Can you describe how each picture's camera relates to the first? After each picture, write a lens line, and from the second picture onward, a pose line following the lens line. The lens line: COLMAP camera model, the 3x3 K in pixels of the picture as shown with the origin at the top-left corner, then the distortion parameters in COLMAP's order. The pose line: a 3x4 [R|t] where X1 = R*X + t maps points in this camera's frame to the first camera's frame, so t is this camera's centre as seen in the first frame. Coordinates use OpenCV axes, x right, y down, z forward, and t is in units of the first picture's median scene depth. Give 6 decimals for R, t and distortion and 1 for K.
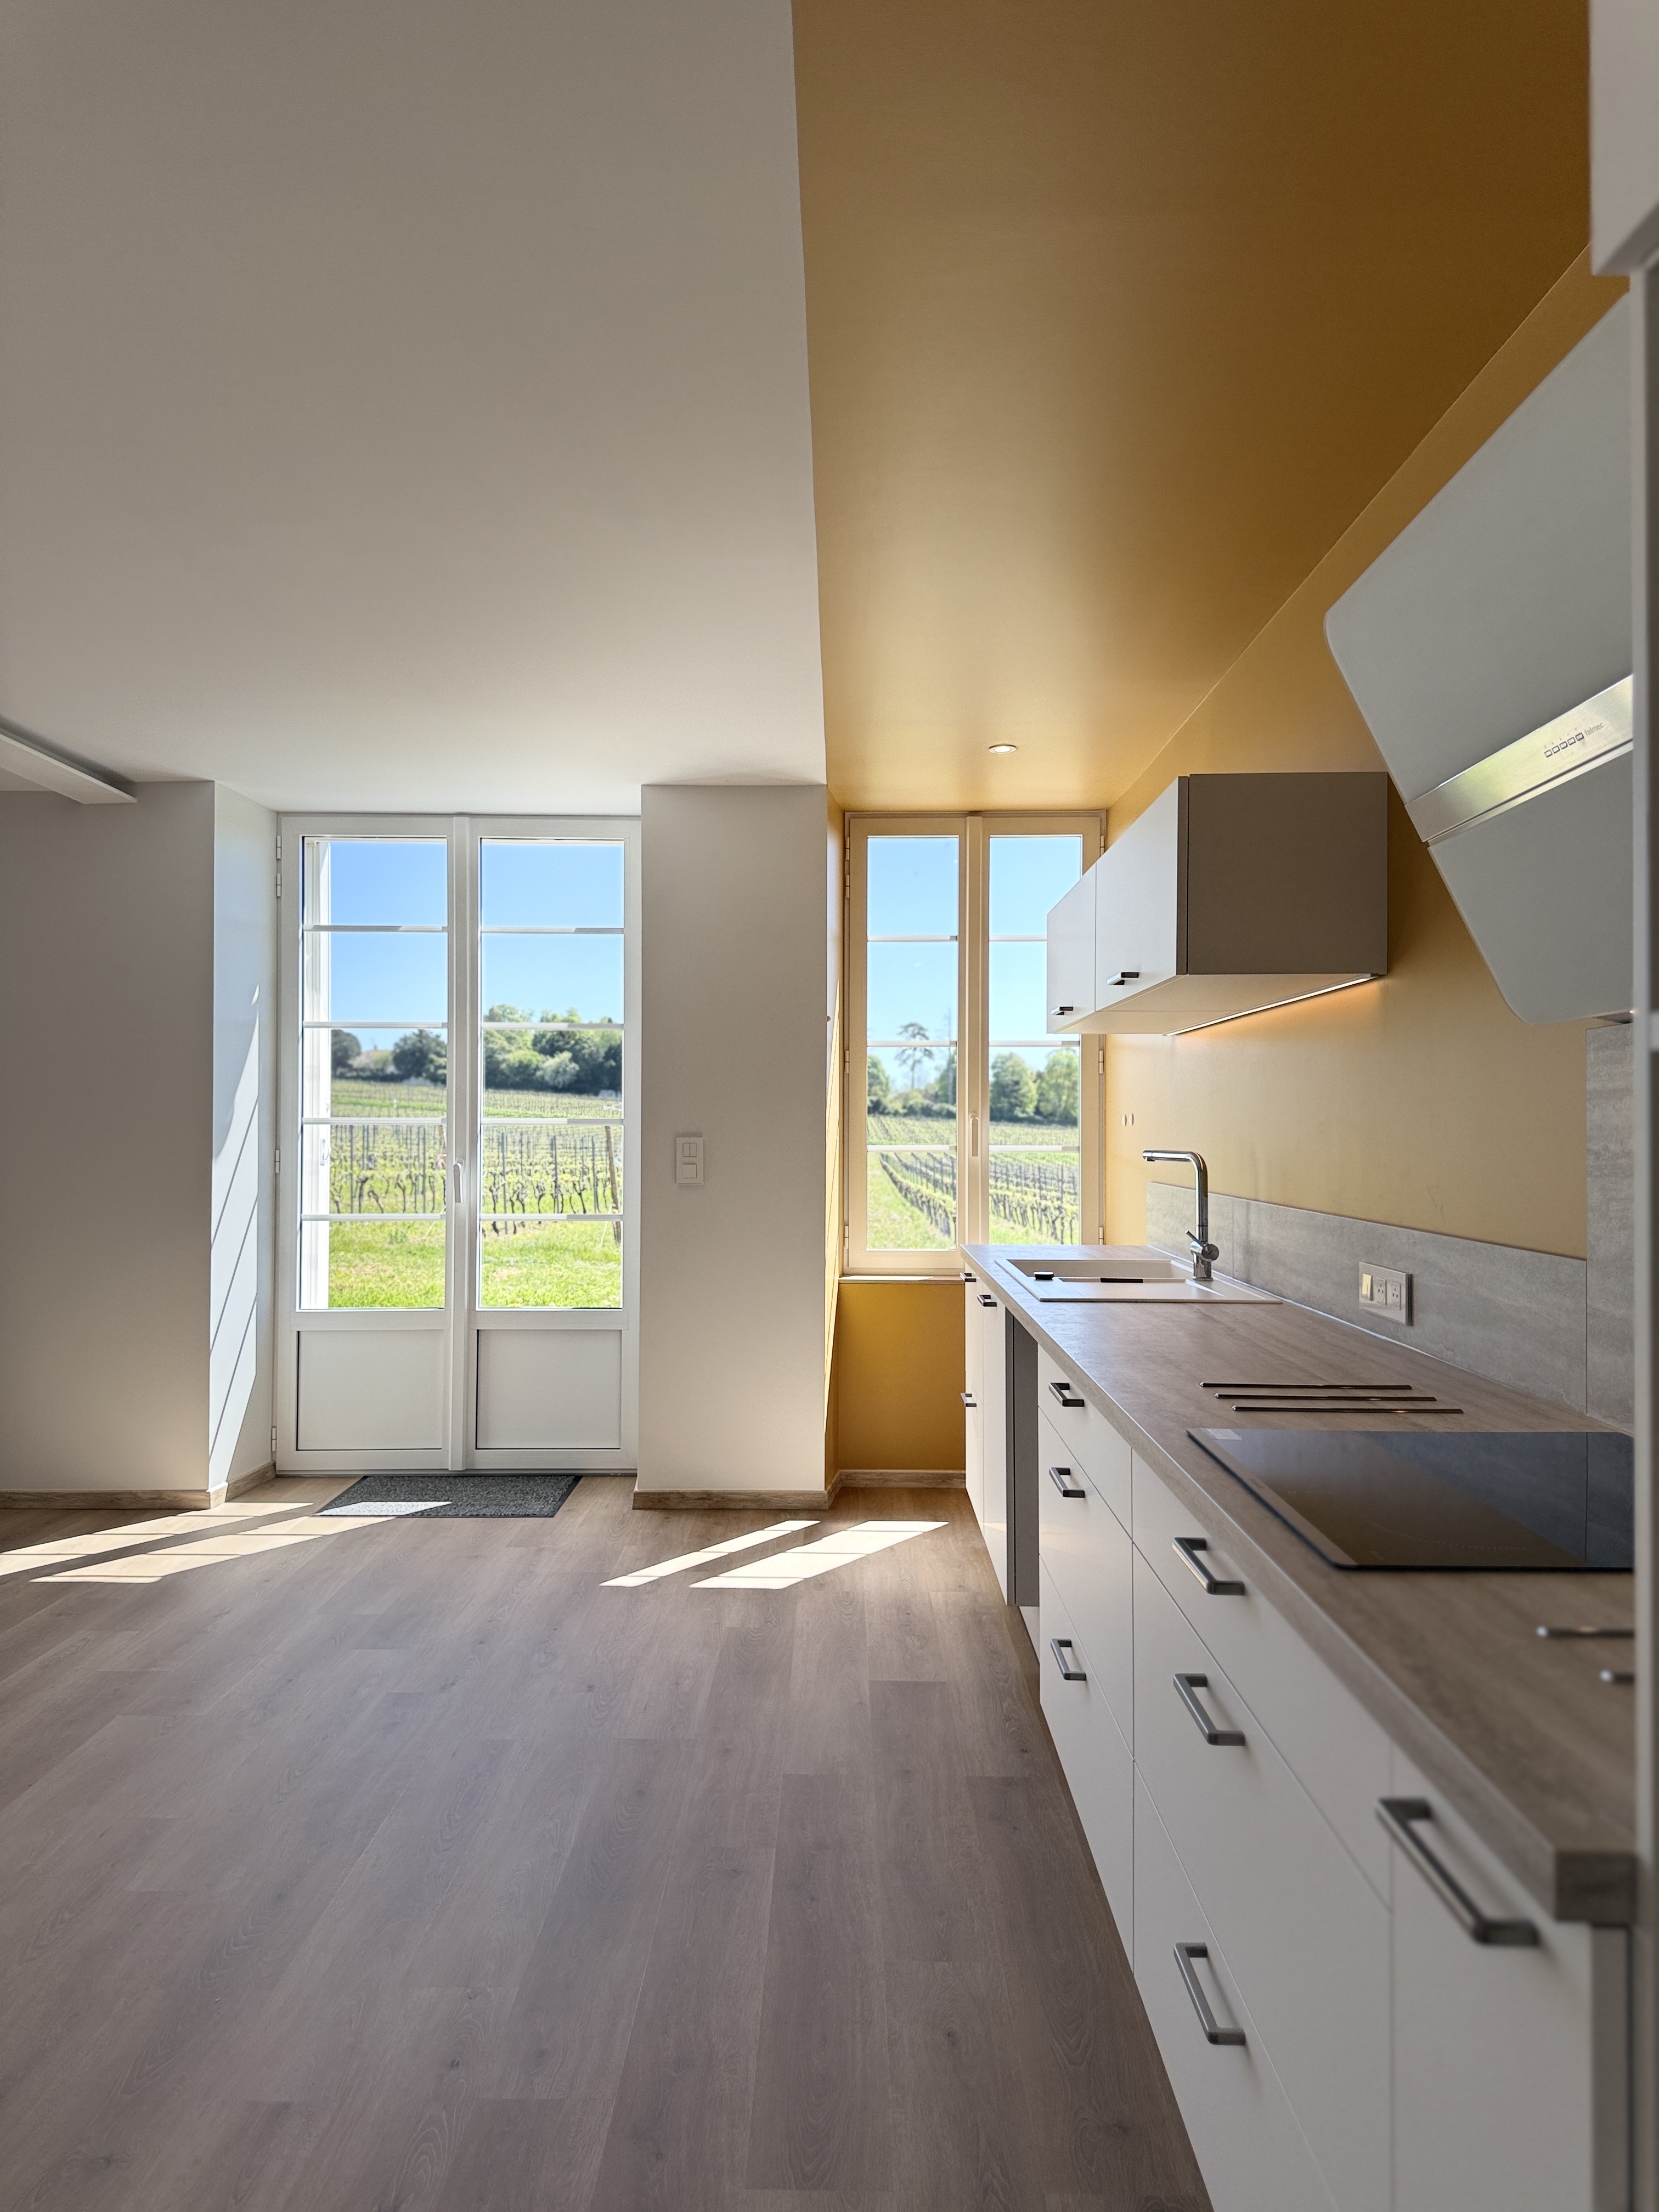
lens RADIAL K [[1638.4, 0, 839.4], [0, 1638.4, 1108.8], [0, 0, 1]] dist [0.003540, -0.008284]
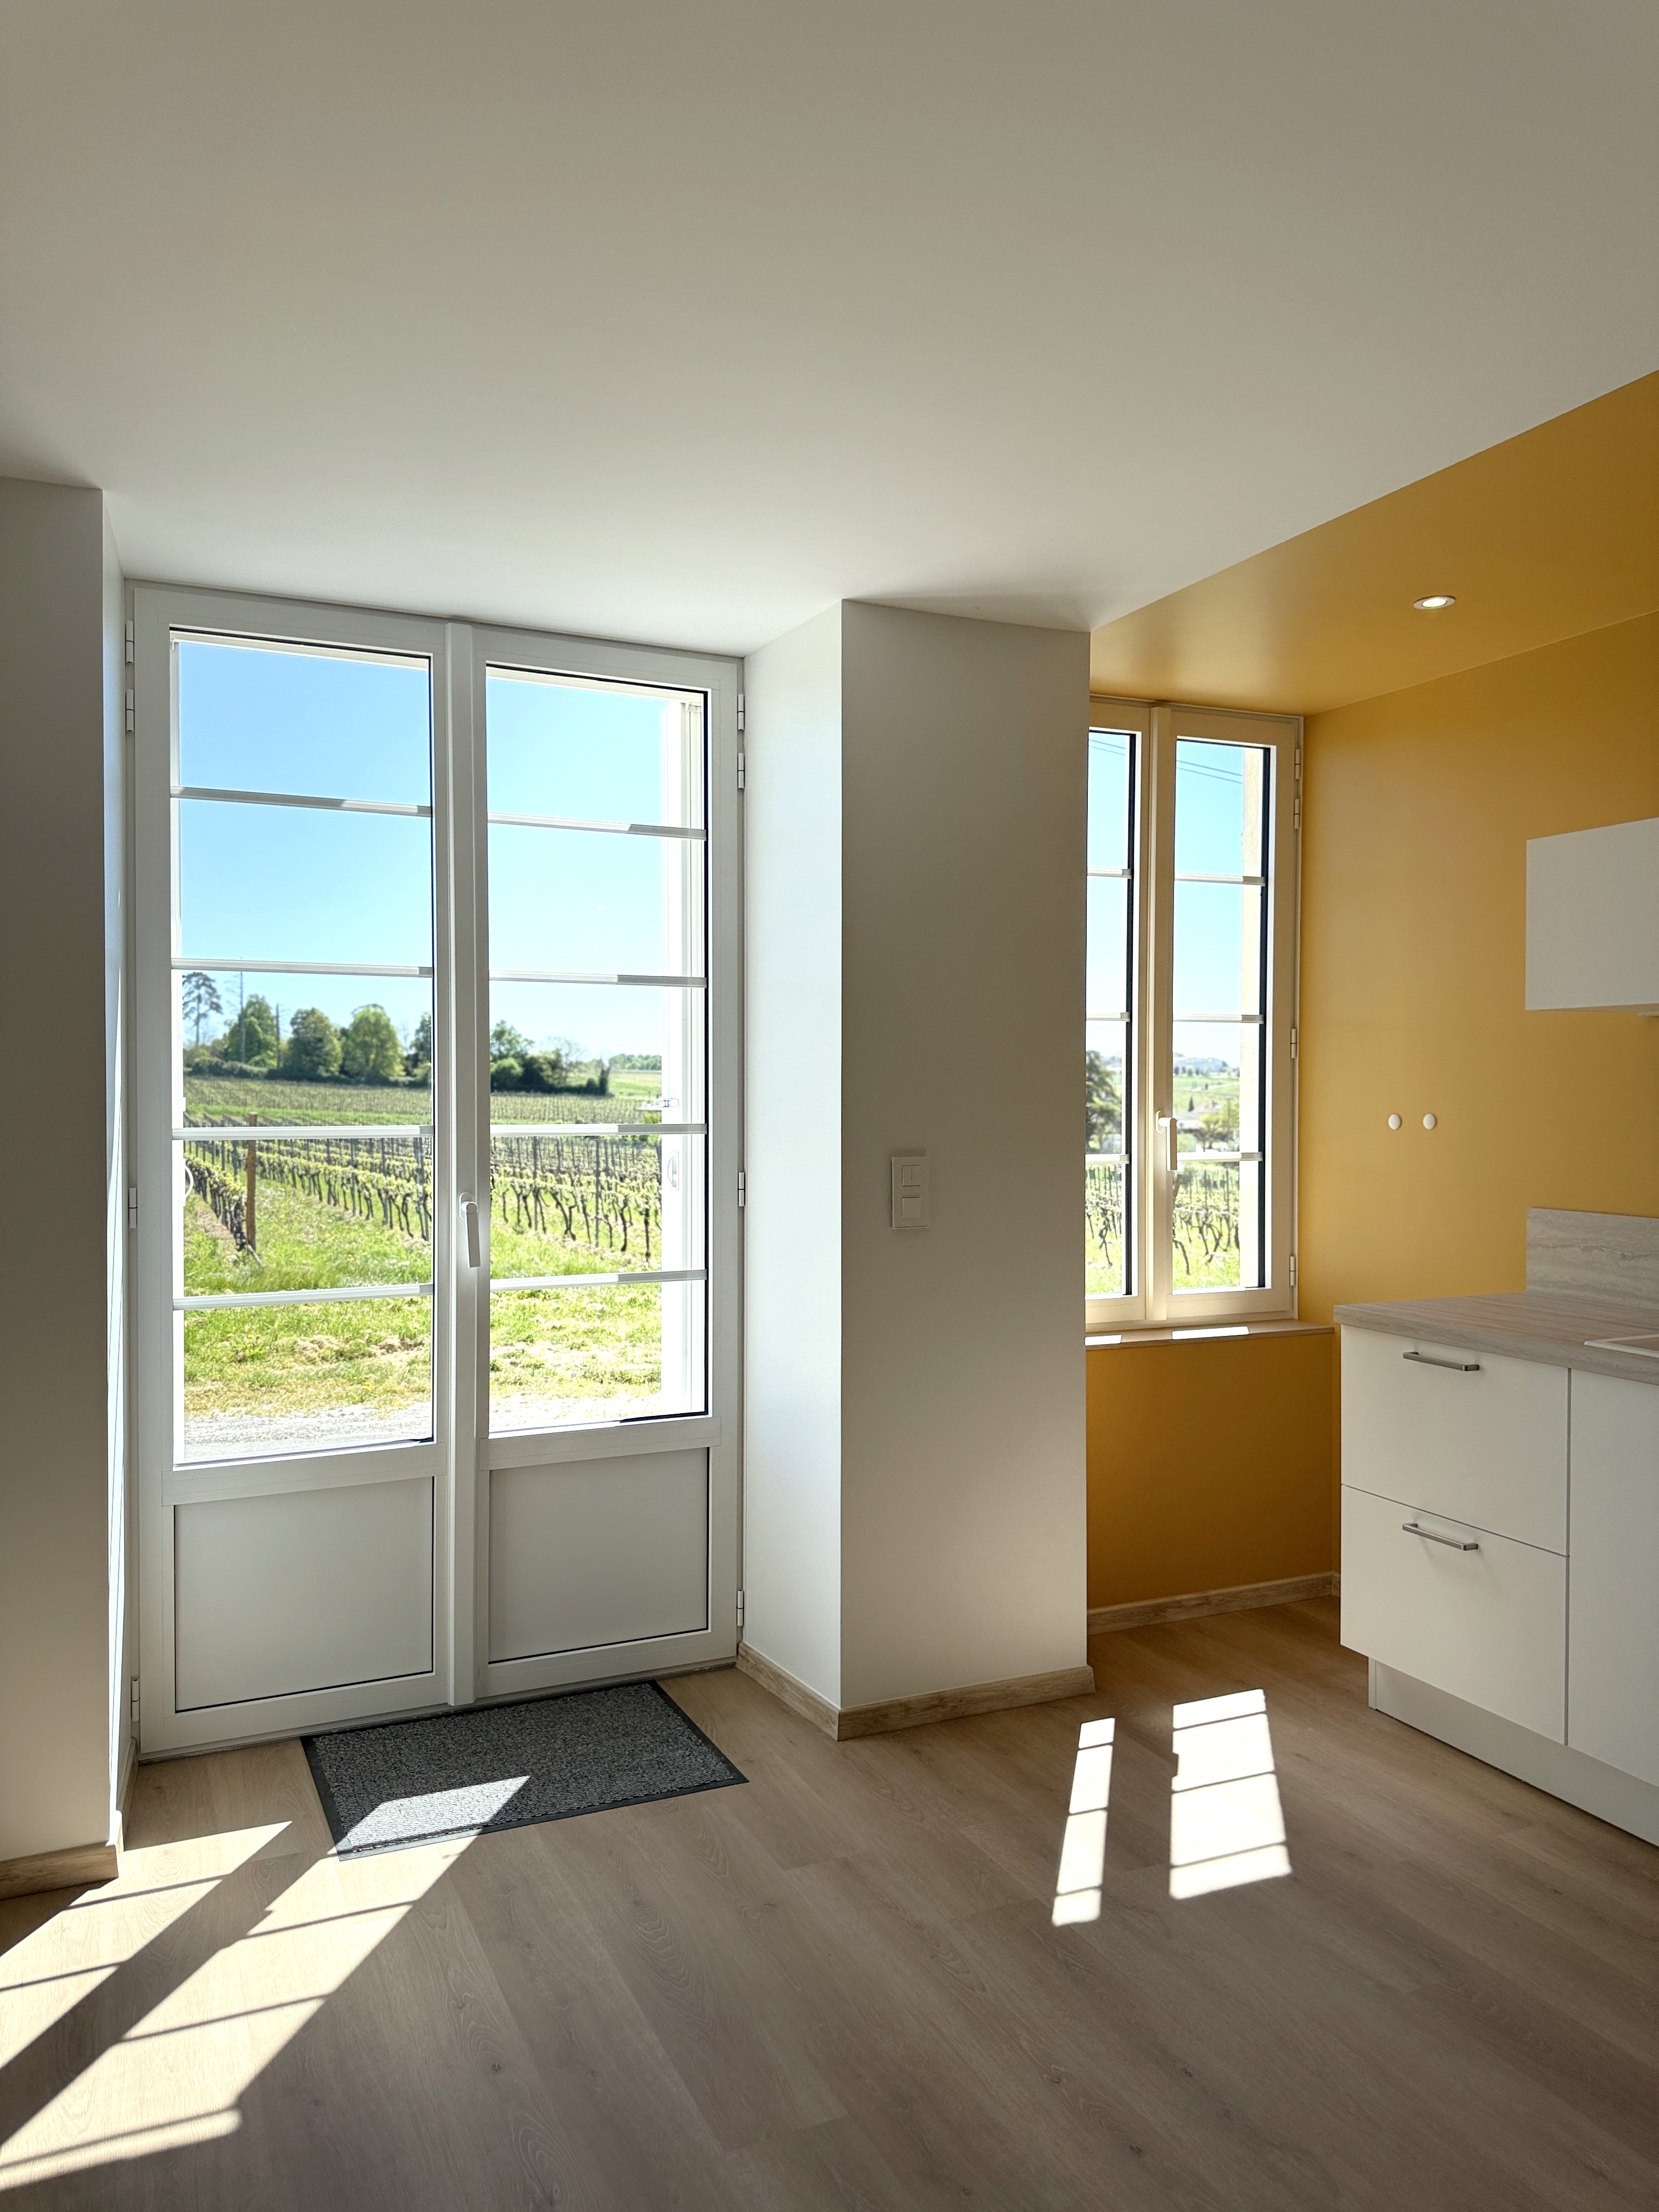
lens RADIAL K [[1638.4, 0, 839.4], [0, 1638.4, 1110.9], [0, 0, 1]] dist [0.003540, -0.008284]
pose [[0.903366, -0.008037, 0.428795, -0.362847], [-0.003606, 0.999647, 0.026333, -0.016194], [-0.428855, -0.025334, 0.903018, 0.391742]]
